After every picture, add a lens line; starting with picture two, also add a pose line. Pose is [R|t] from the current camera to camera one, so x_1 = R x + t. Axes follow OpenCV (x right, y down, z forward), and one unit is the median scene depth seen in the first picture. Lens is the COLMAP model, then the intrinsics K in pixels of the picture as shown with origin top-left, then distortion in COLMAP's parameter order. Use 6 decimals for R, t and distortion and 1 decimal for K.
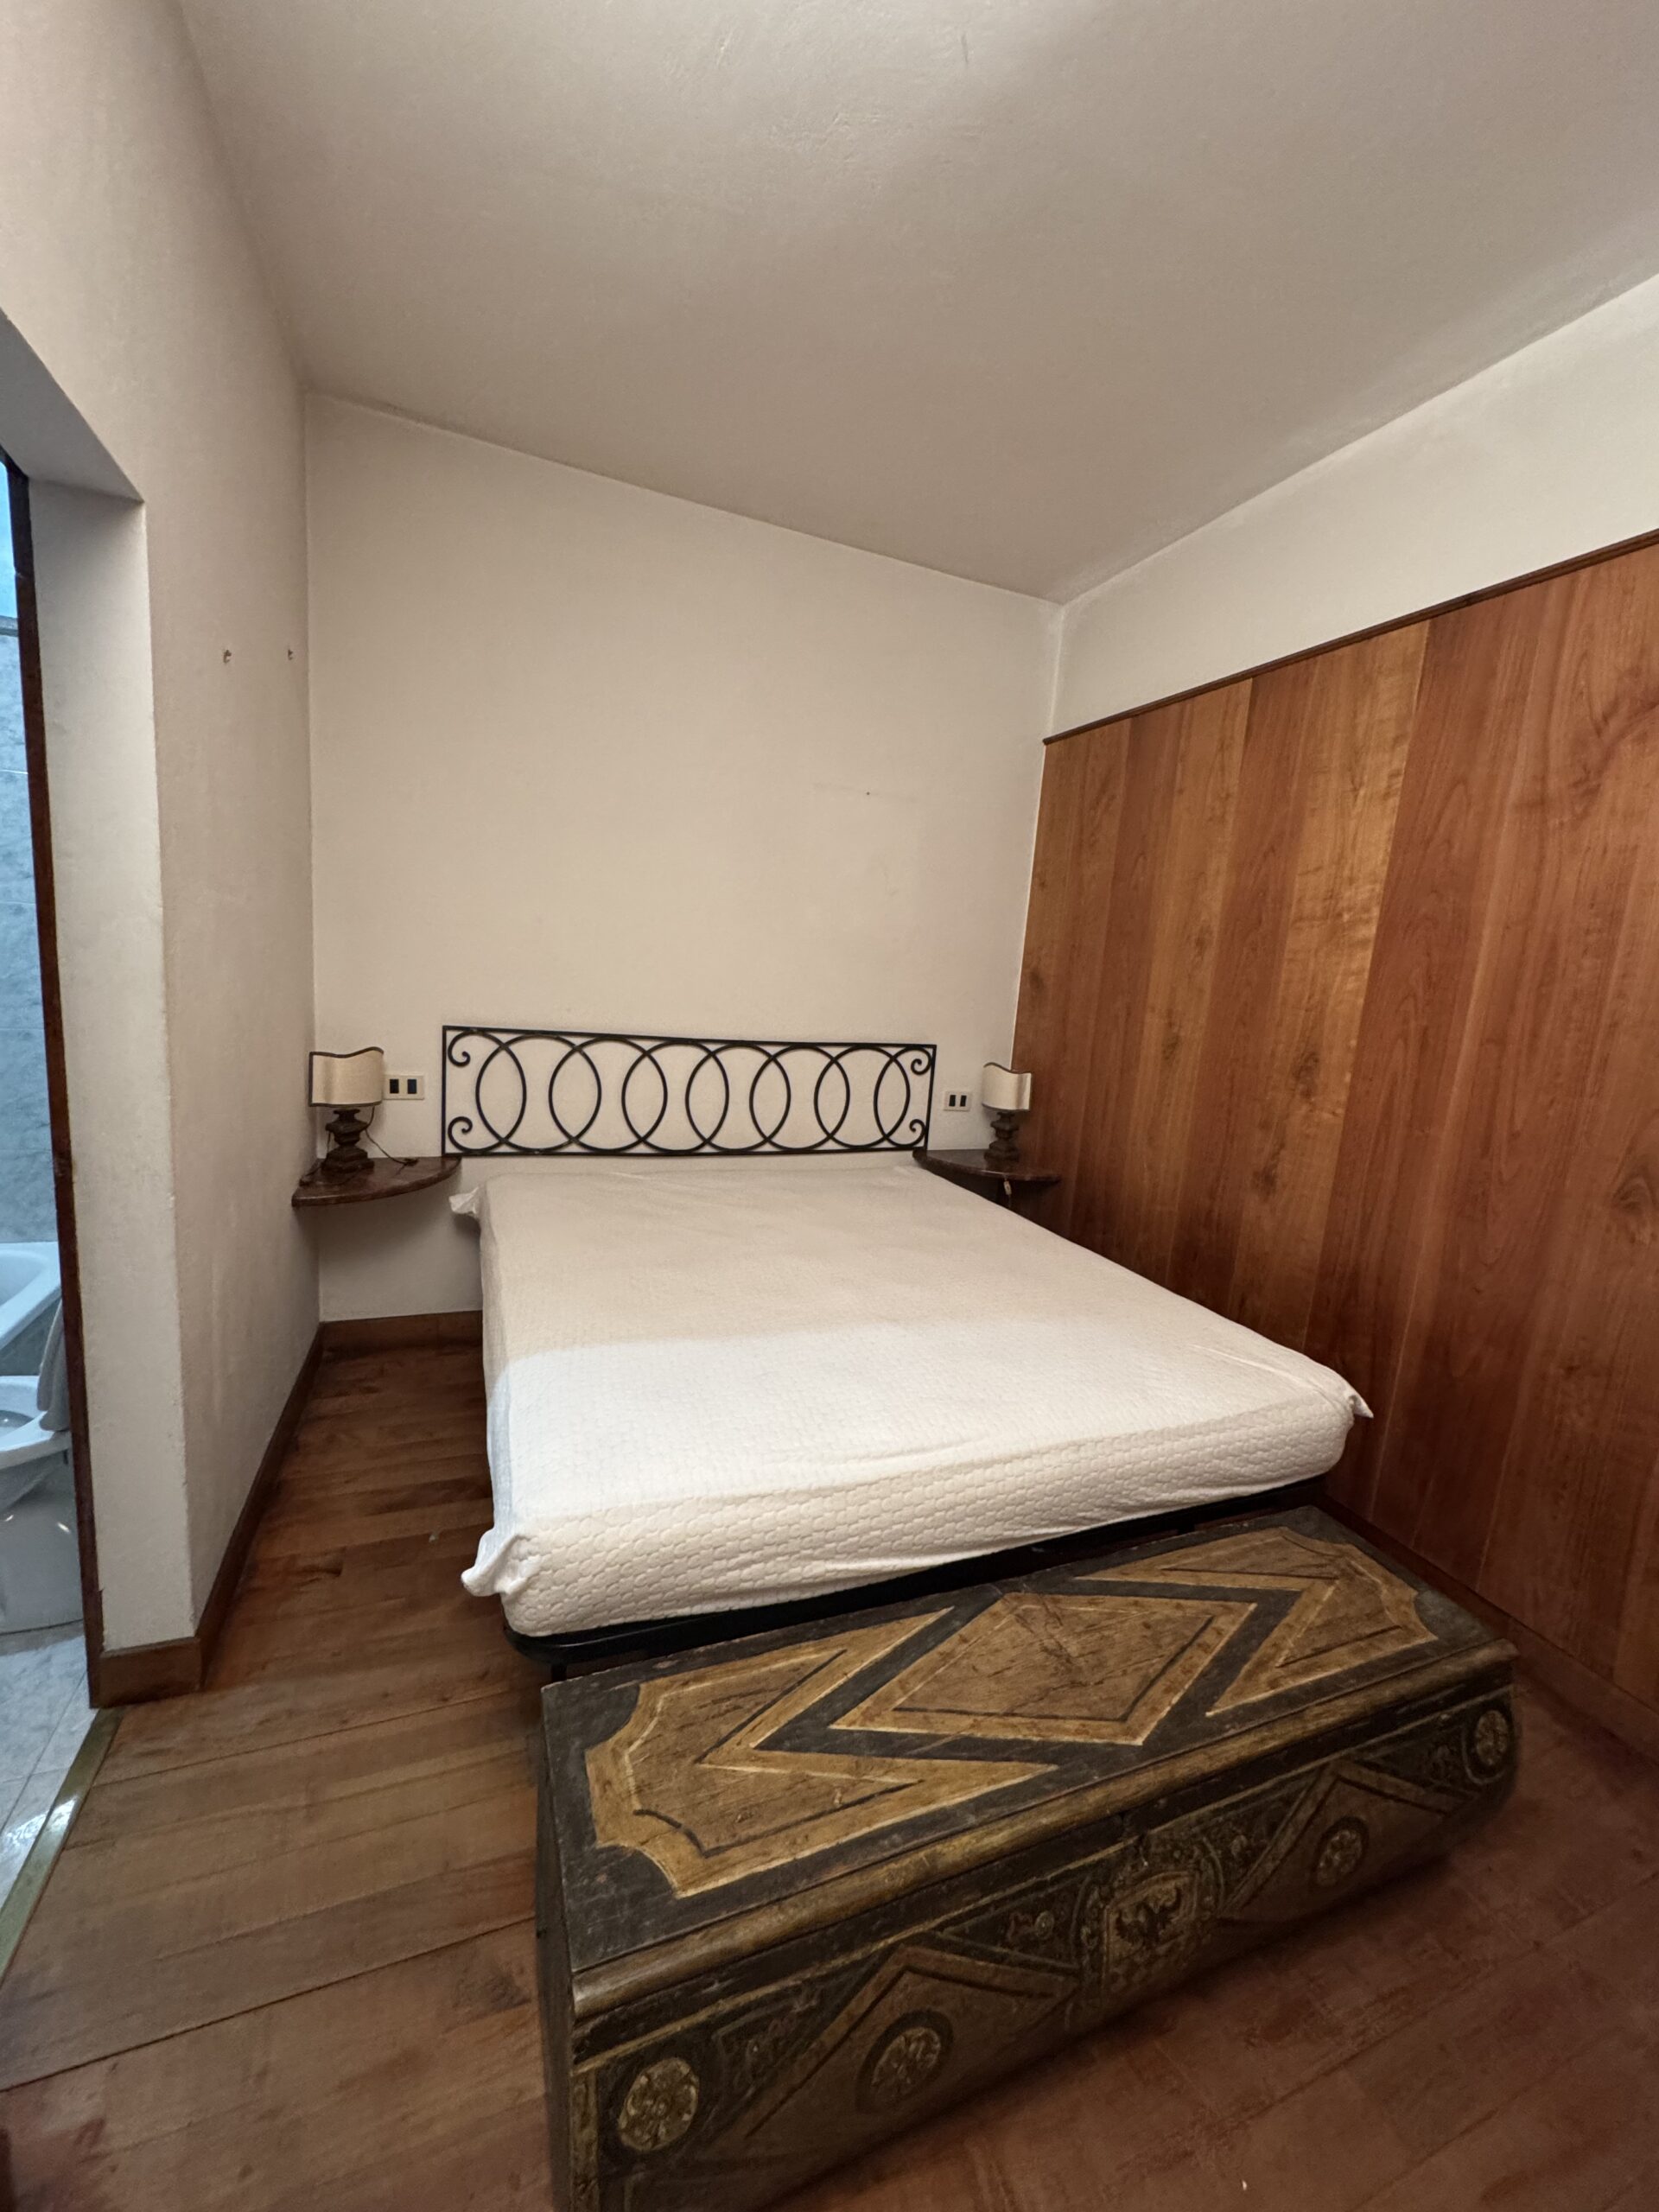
lens RADIAL K [[879.6, 0, 829.5], [0, 879.6, 1106.0], [0, 0, 1]] dist [-0.001159, -0.000136]
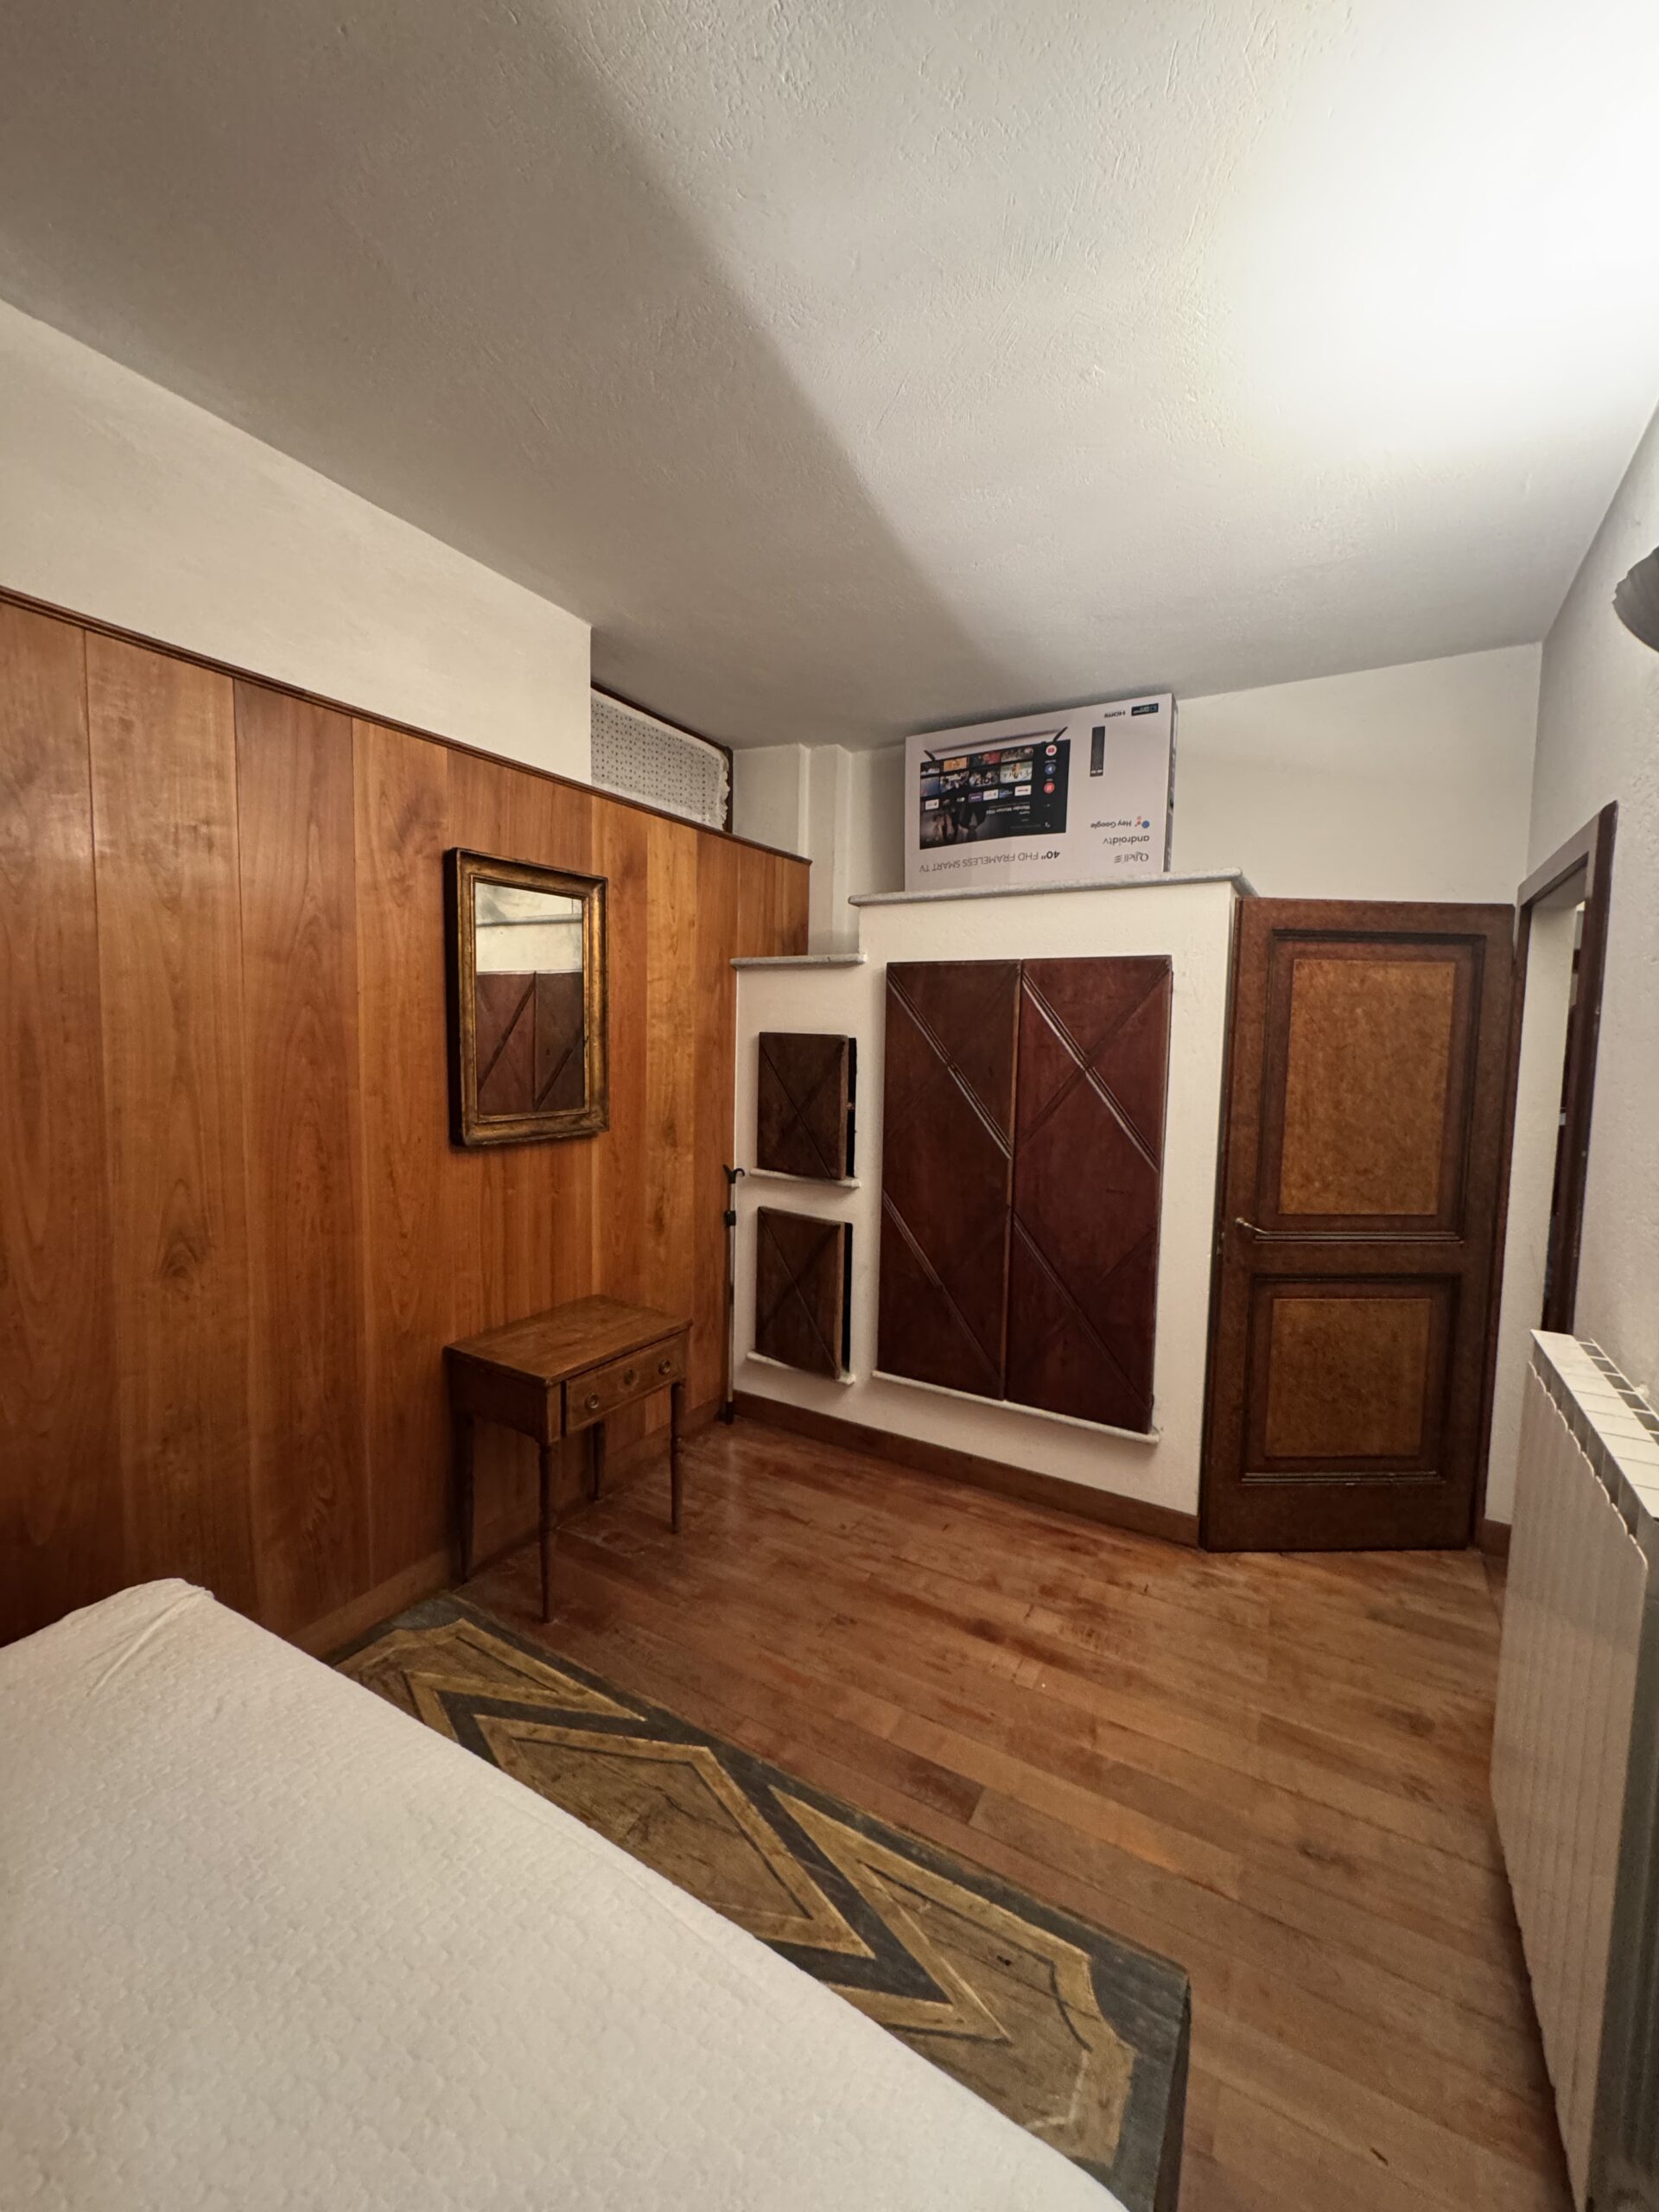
lens RADIAL K [[879.6, 0, 829.5], [0, 879.6, 1106.0], [0, 0, 1]] dist [-0.001159, -0.000136]
pose [[-0.610145, -0.152399, 0.777495, -0.521368], [0.063880, 0.968668, 0.240002, -0.390470], [-0.789711, 0.196103, -0.581293, 1.281829]]
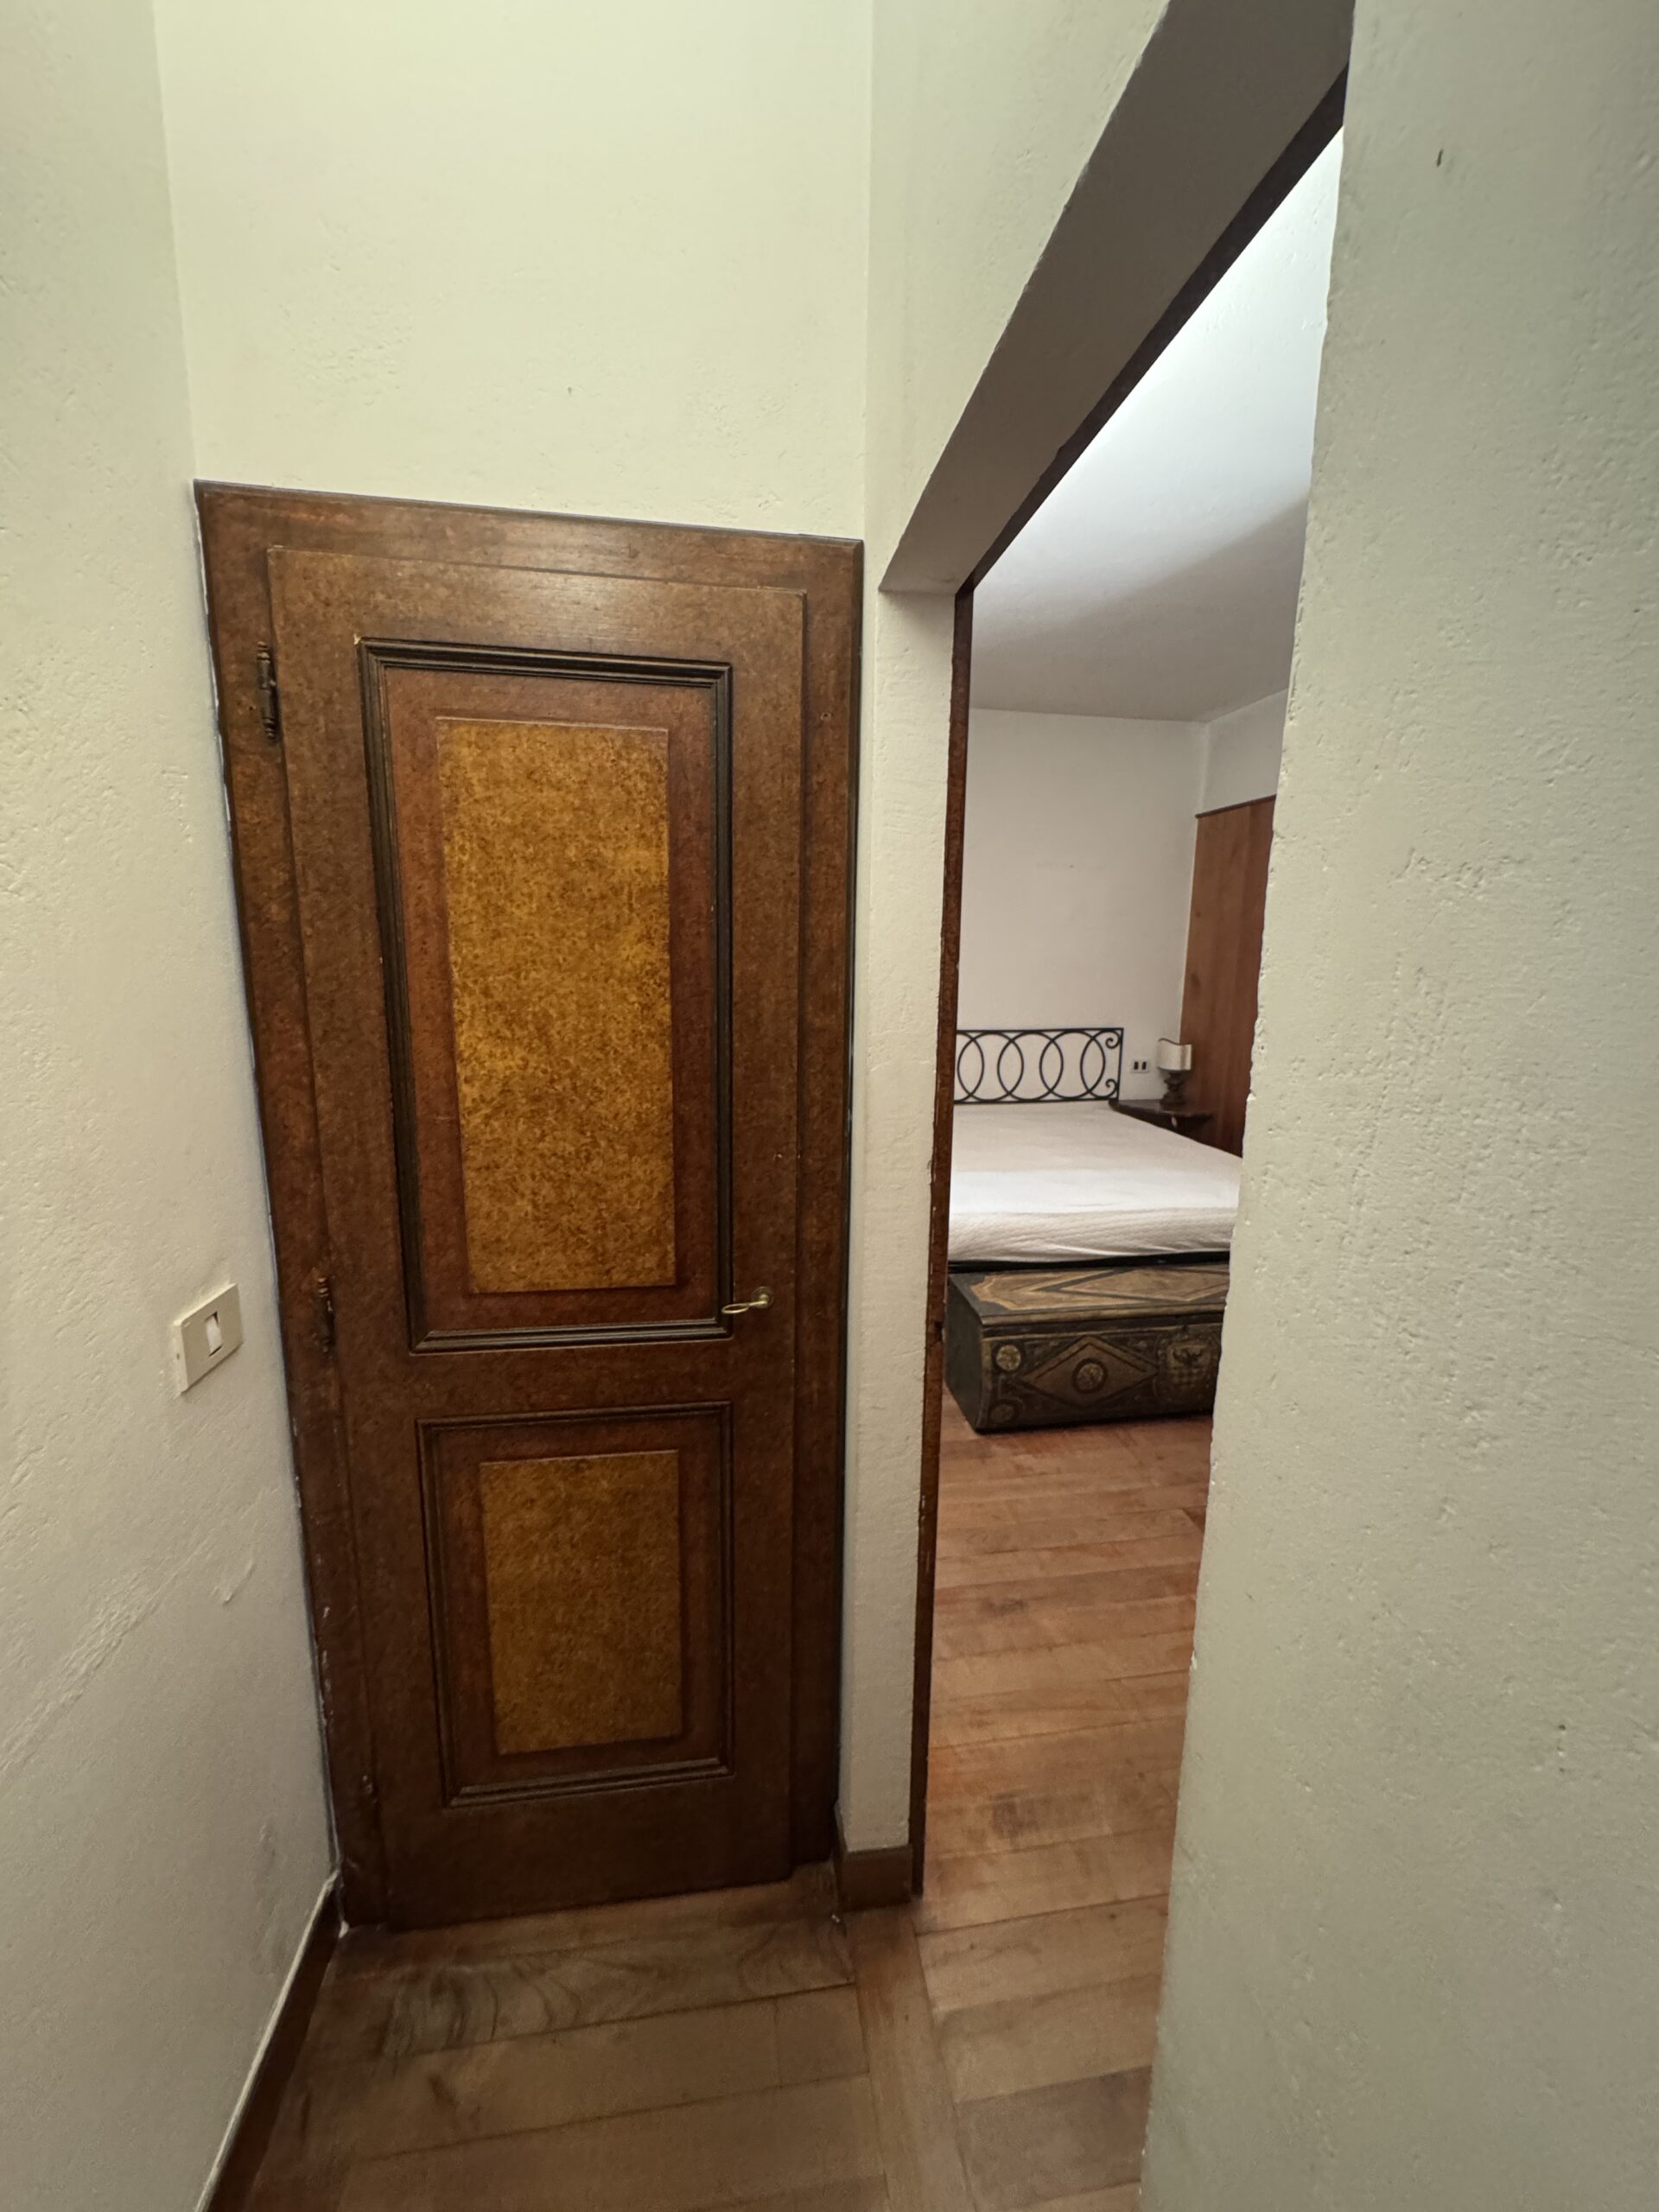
lens RADIAL K [[879.6, 0, 829.5], [0, 879.6, 1106.0], [0, 0, 1]] dist [-0.001159, -0.000136]
pose [[0.971710, -0.020351, -0.235297, -0.036703], [0.021947, 0.999750, 0.004168, 0.124332], [0.235154, -0.009215, 0.971915, -1.539087]]
